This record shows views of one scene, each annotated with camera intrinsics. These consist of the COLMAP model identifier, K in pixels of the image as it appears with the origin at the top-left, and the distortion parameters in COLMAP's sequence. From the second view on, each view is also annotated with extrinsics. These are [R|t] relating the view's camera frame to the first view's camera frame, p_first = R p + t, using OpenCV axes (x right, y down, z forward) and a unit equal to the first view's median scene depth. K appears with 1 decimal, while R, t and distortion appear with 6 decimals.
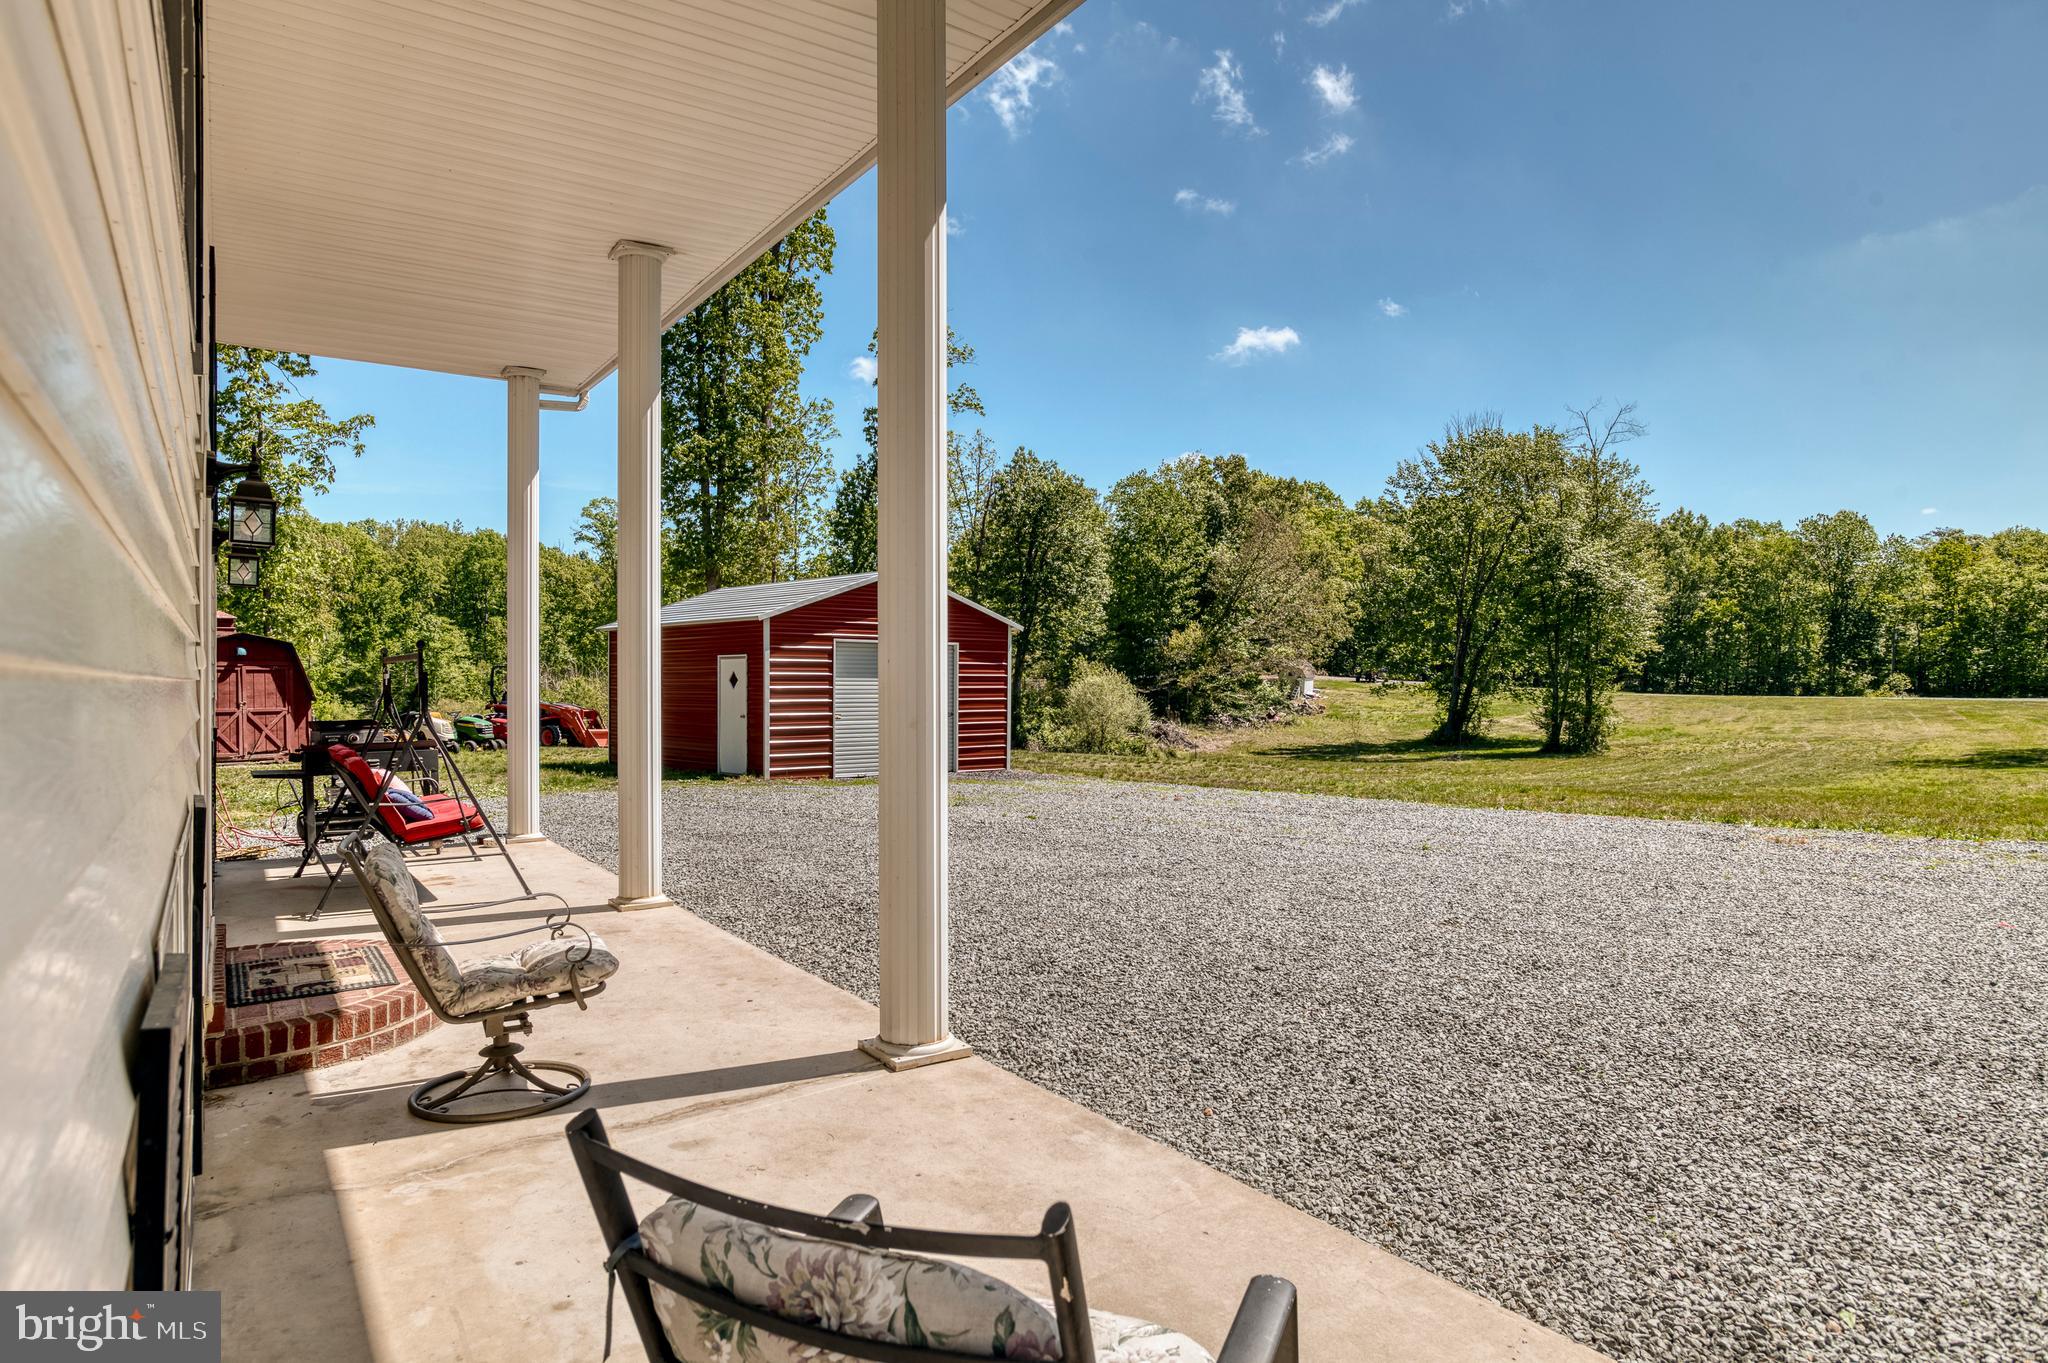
lens RADIAL K [[1221.0, 0, 998.9], [0, 1221.0, 678.8], [0, 0, 1]] dist [-0.038942, 0.057263]
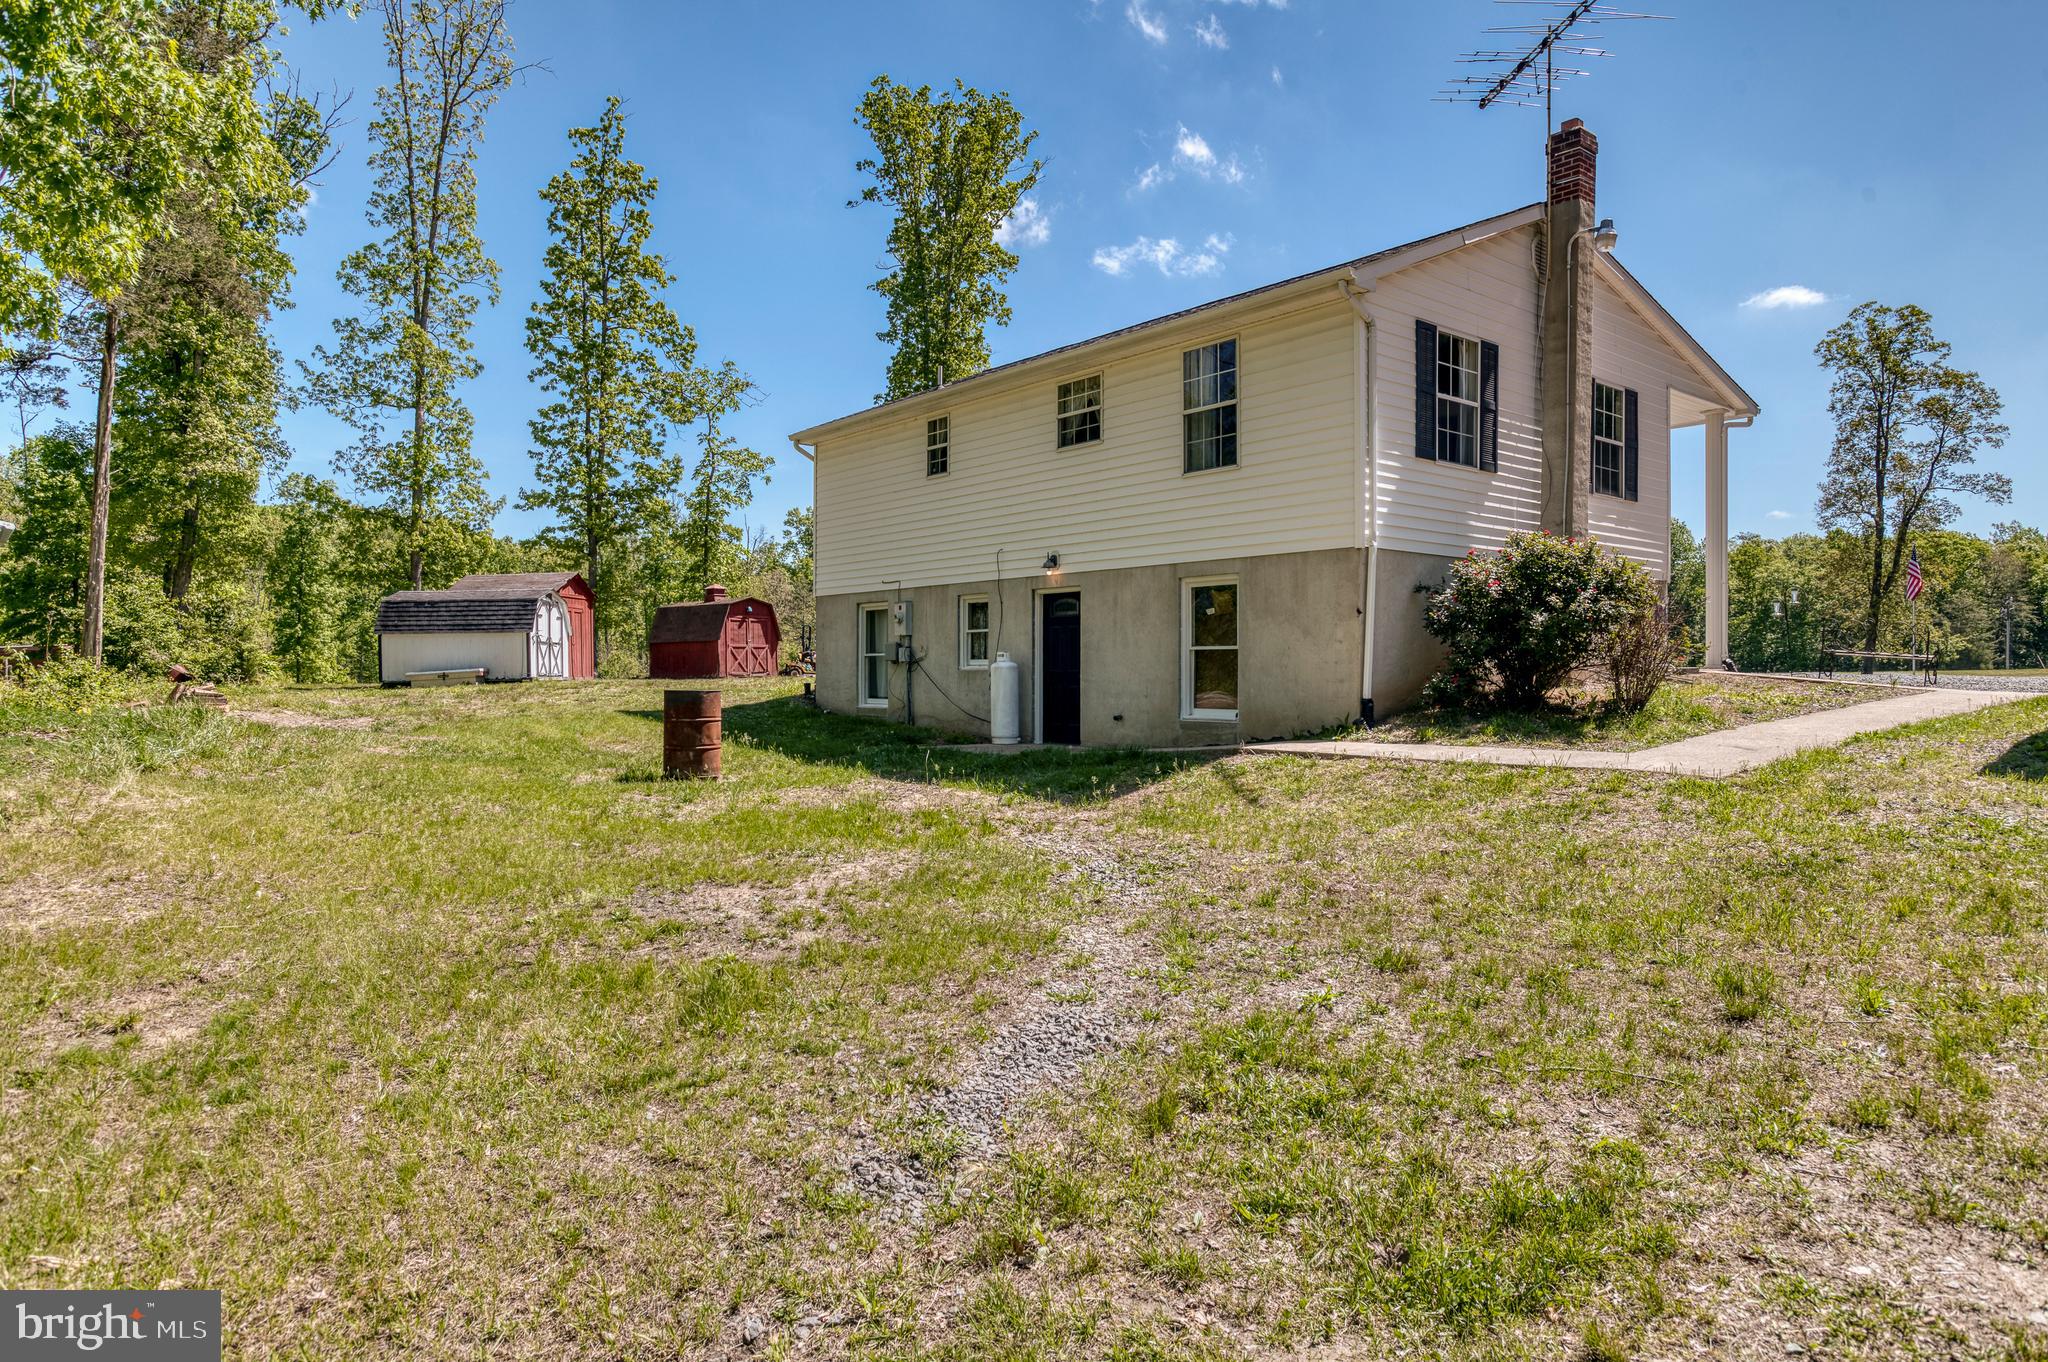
lens RADIAL K [[1224.1, 0, 1021.4], [0, 1224.1, 661.8], [0, 0, 1]] dist [0.046238, 0.000257]
pose [[0.991540, 0.002296, 0.129779, -0.178075], [-0.001619, 0.999985, -0.005320, 0.020402], [-0.129789, 0.005065, 0.991529, -0.242090]]
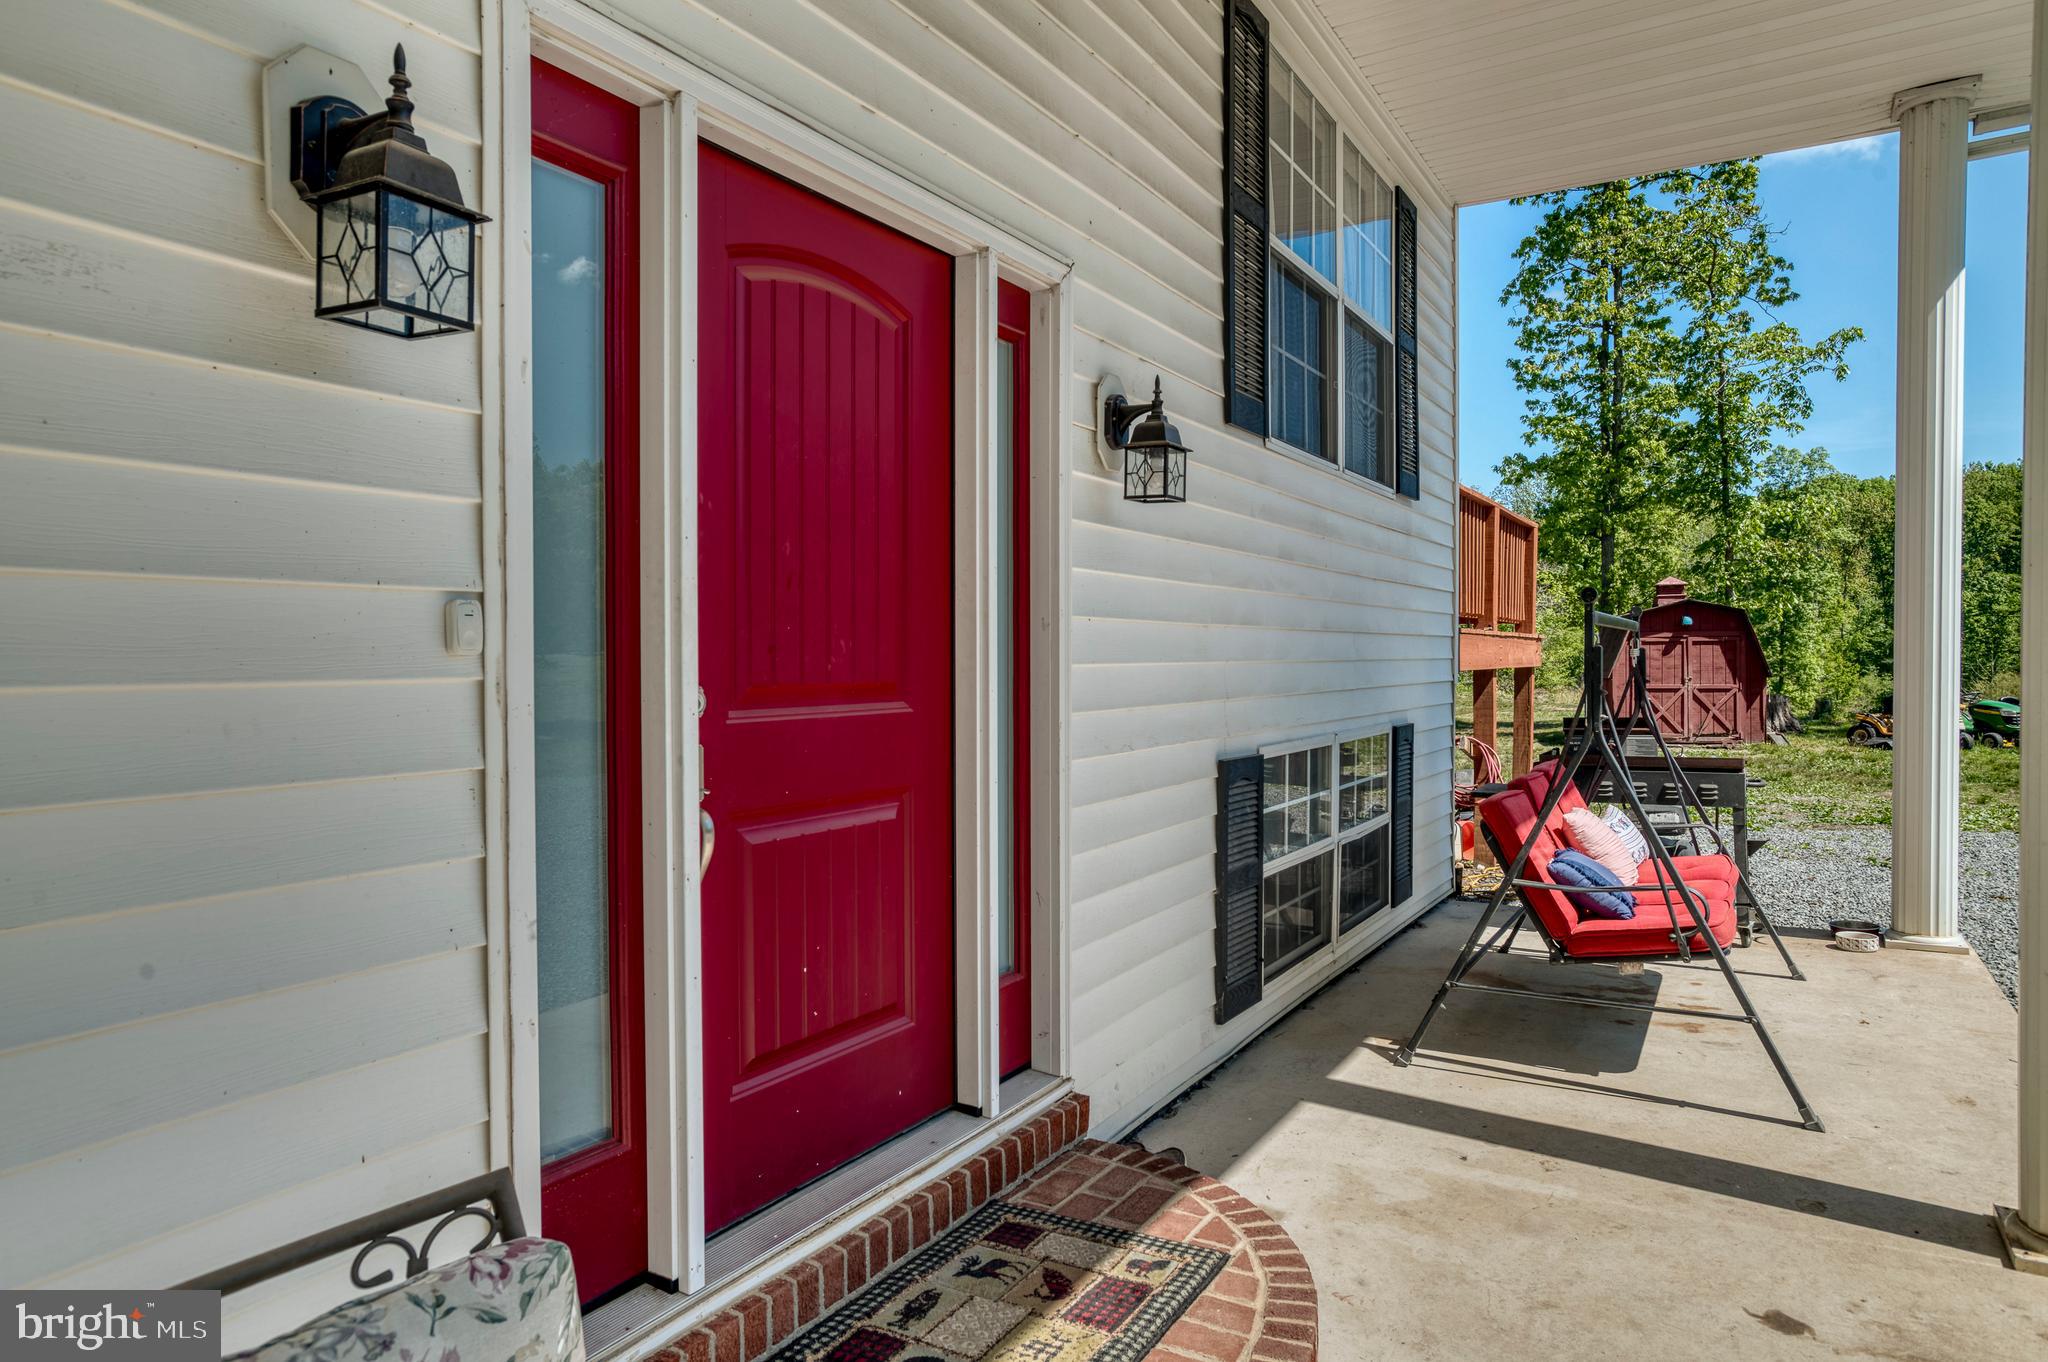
lens RADIAL K [[1242.0, 0, 1024.0], [0, 1242.0, 681.0], [0, 0, 1]] dist [-0.045347, 0.049907]
pose [[0.445338, 0.019514, -0.895150, -0.011084], [0.003740, 0.999713, 0.023653, -0.000528], [0.895355, -0.013881, 0.445137, 0.059130]]
